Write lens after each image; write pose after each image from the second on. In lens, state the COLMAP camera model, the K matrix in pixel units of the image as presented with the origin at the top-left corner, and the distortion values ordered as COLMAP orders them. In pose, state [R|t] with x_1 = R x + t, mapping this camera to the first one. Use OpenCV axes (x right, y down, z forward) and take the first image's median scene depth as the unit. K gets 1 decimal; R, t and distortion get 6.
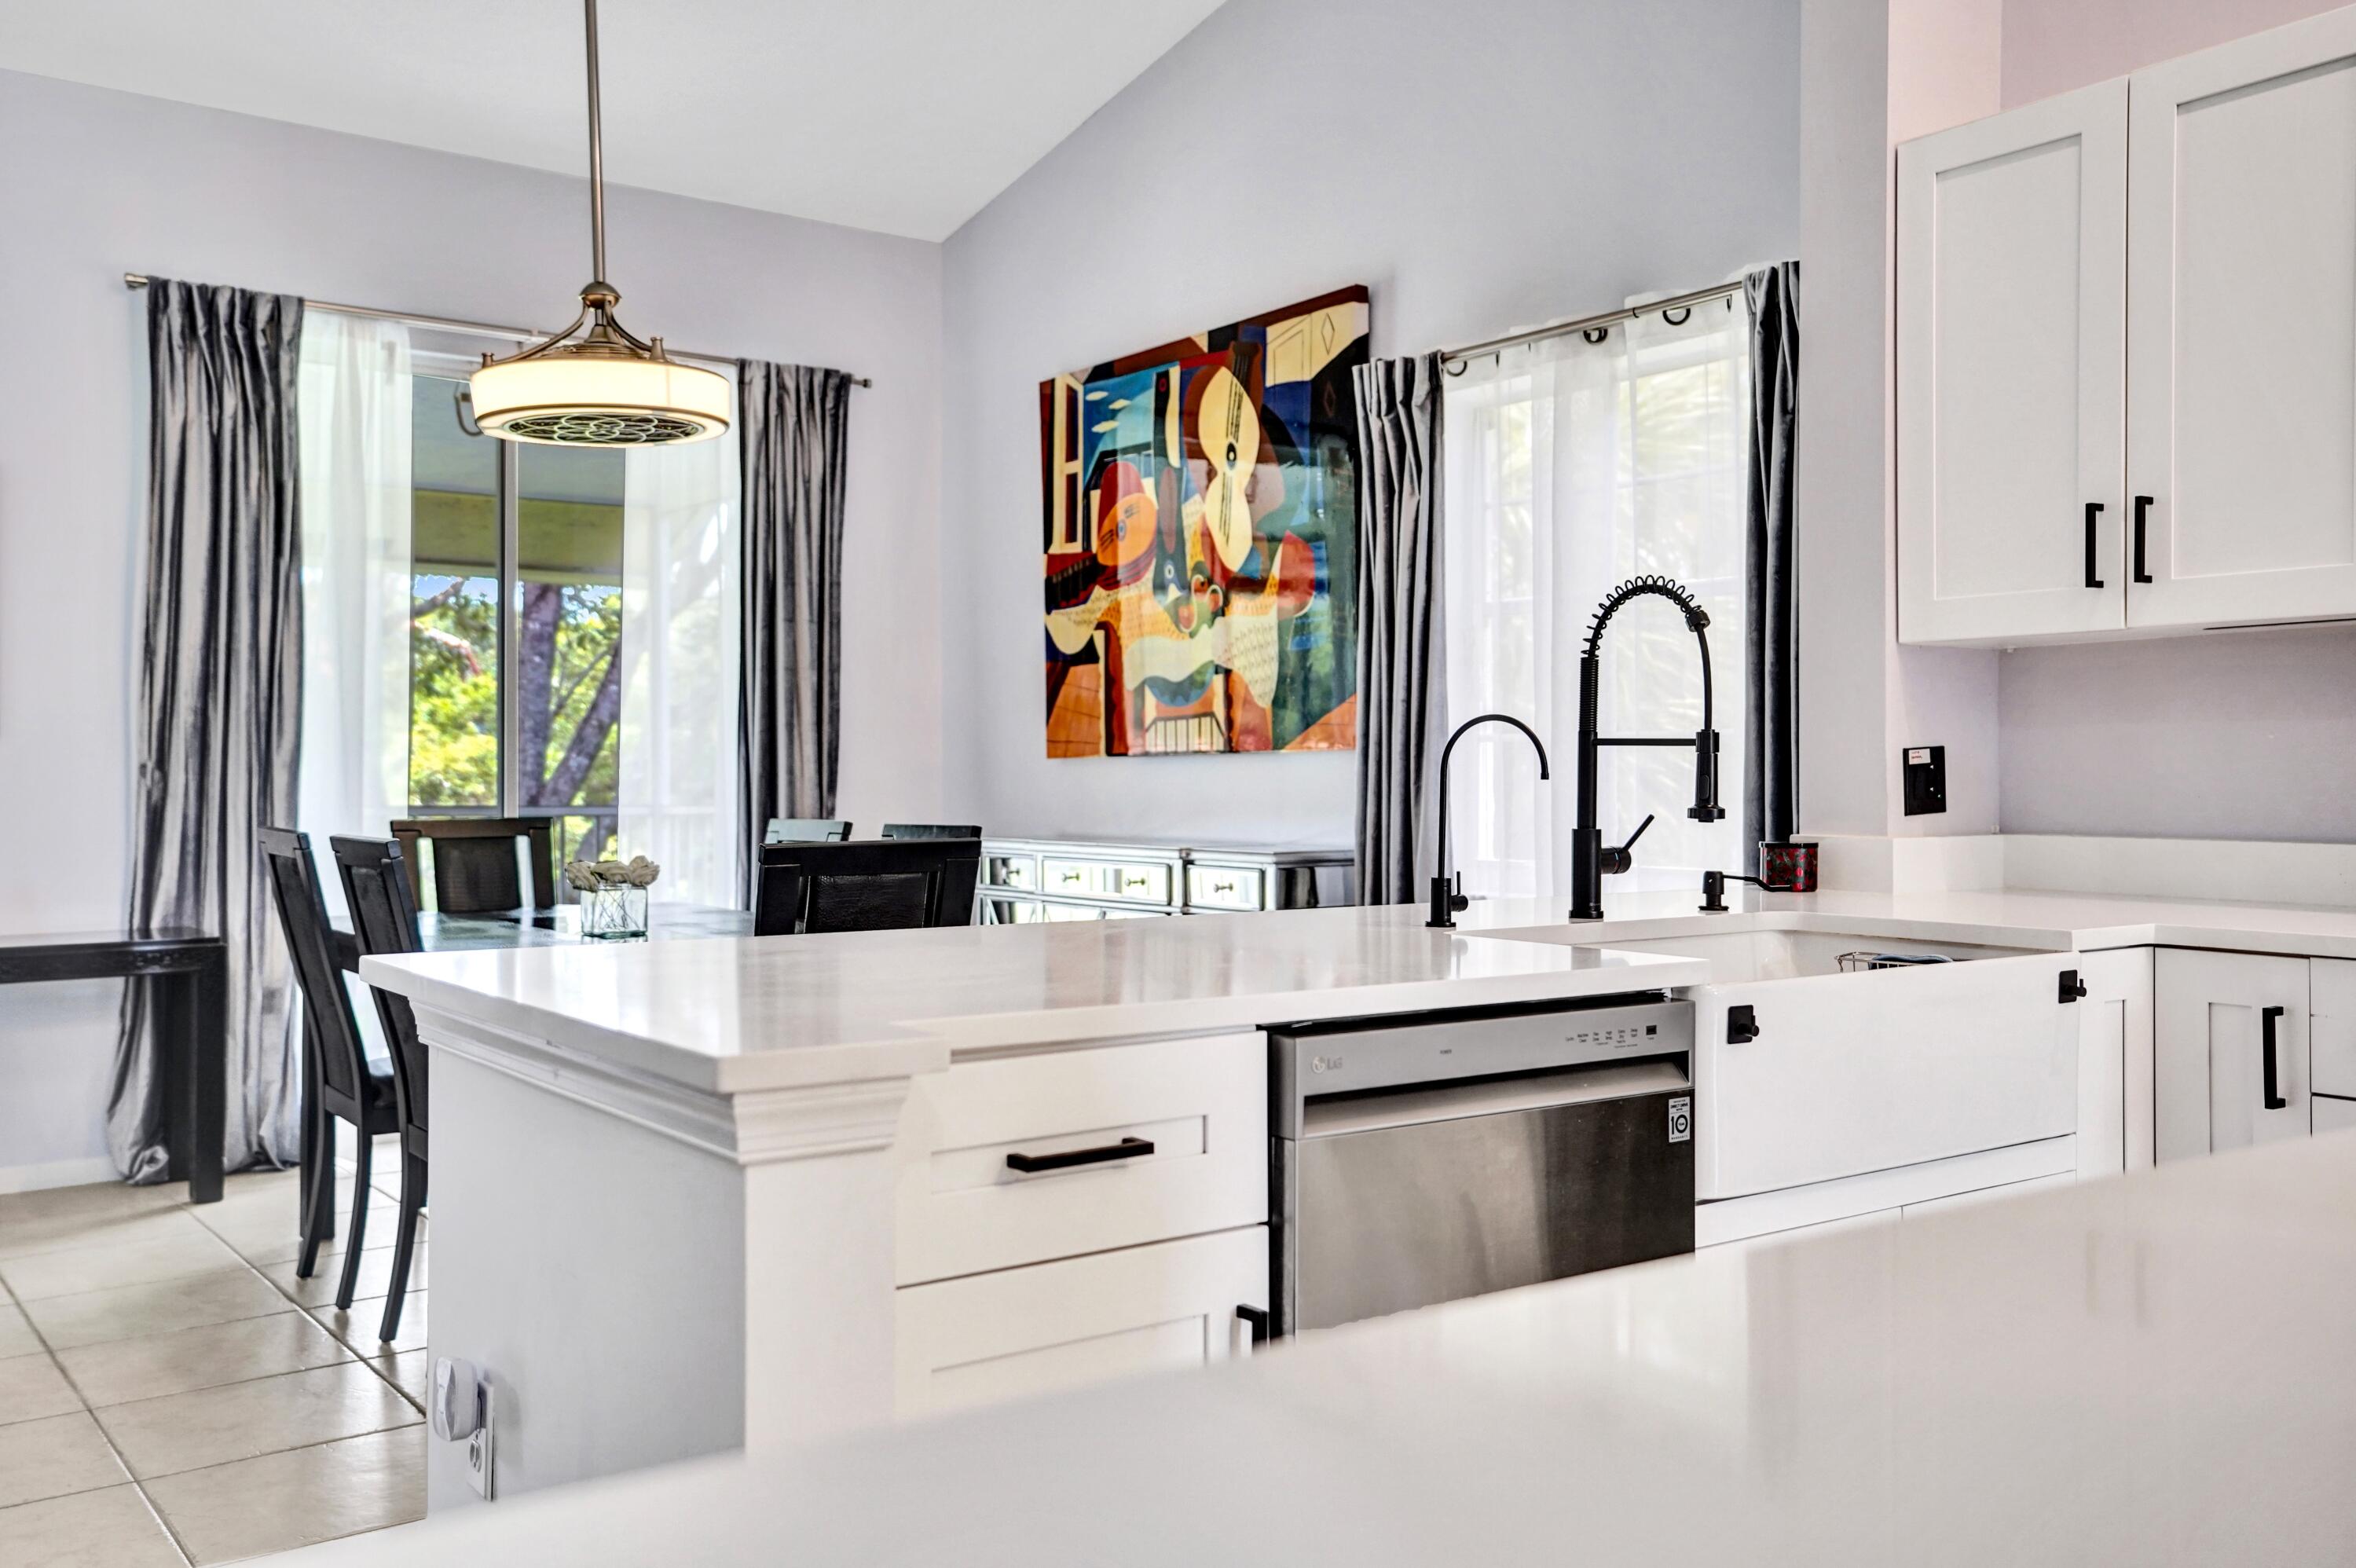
lens RADIAL K [[2028.2, 0, 1174.7], [0, 2028.2, 781.4], [0, 0, 1]] dist [0.018122, 0.001810]
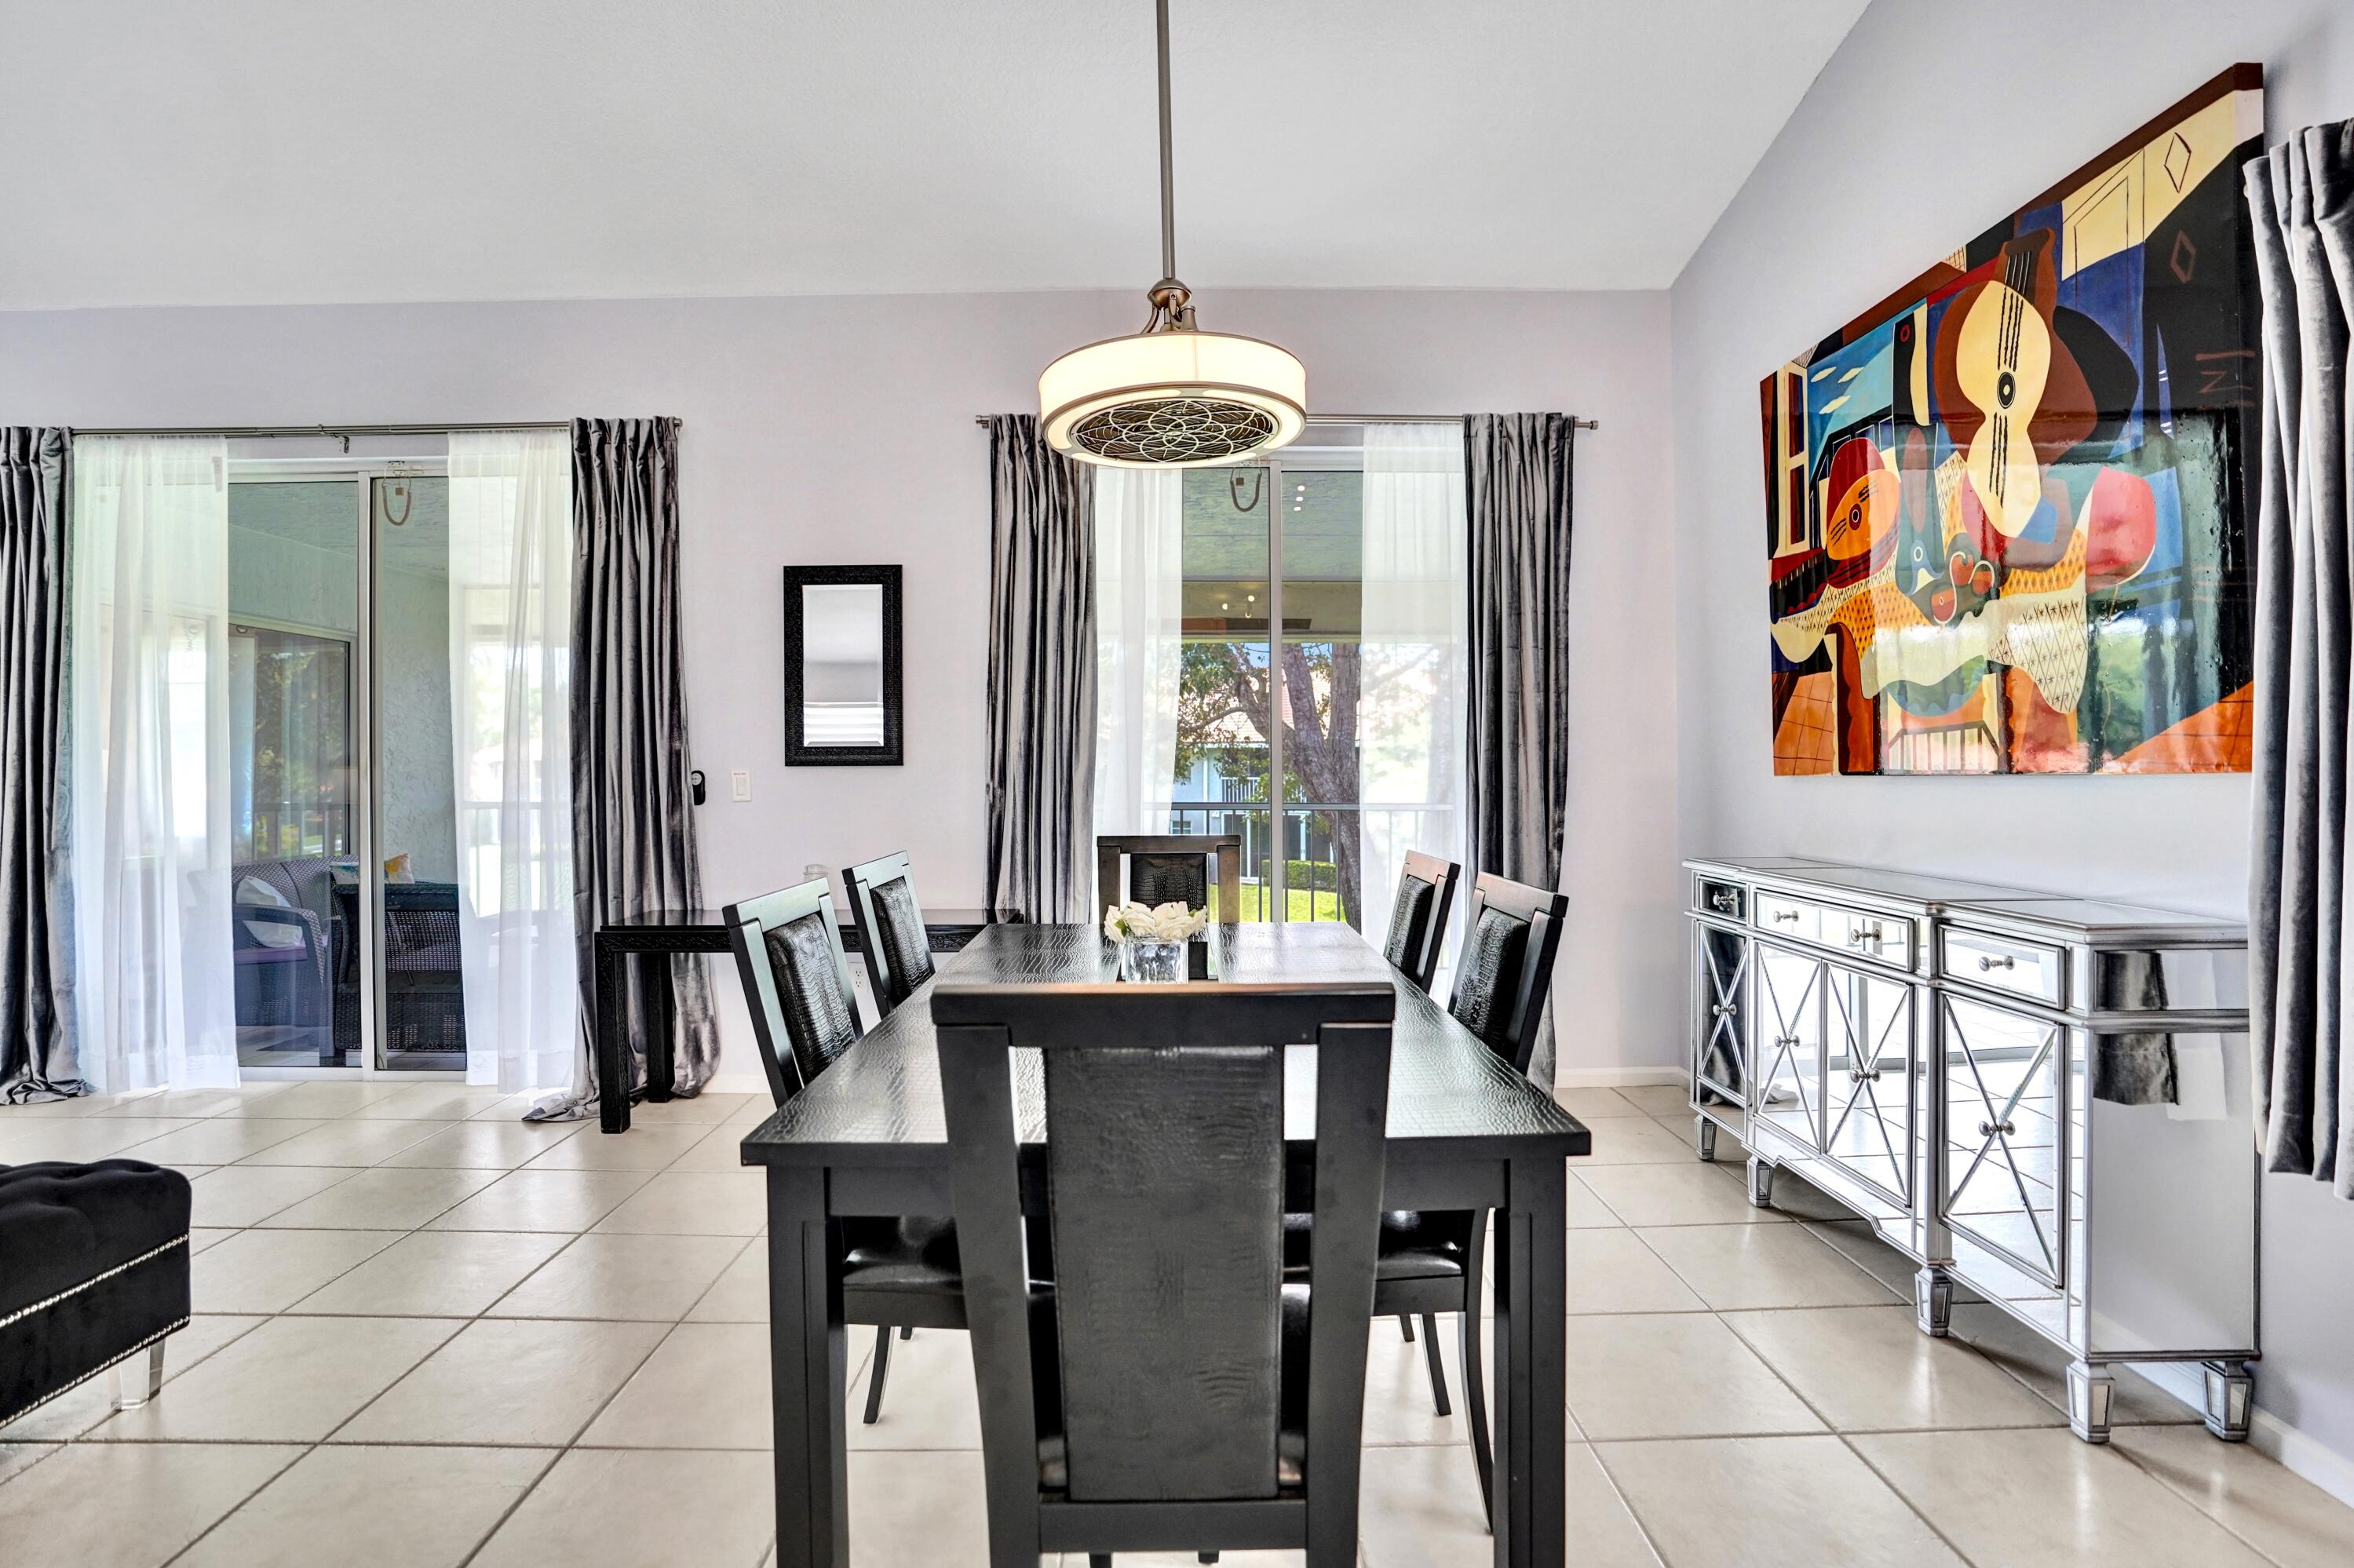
lens RADIAL K [[1111.1, 0, 1180.7], [0, 1111.1, 763.1], [0, 0, 1]] dist [-0.039691, 0.014506]
pose [[0.810131, -0.006069, -0.586218, 0.014095], [0.004910, 0.999982, -0.003567, -0.017046], [0.586229, 0.000012, 0.810146, 0.441627]]
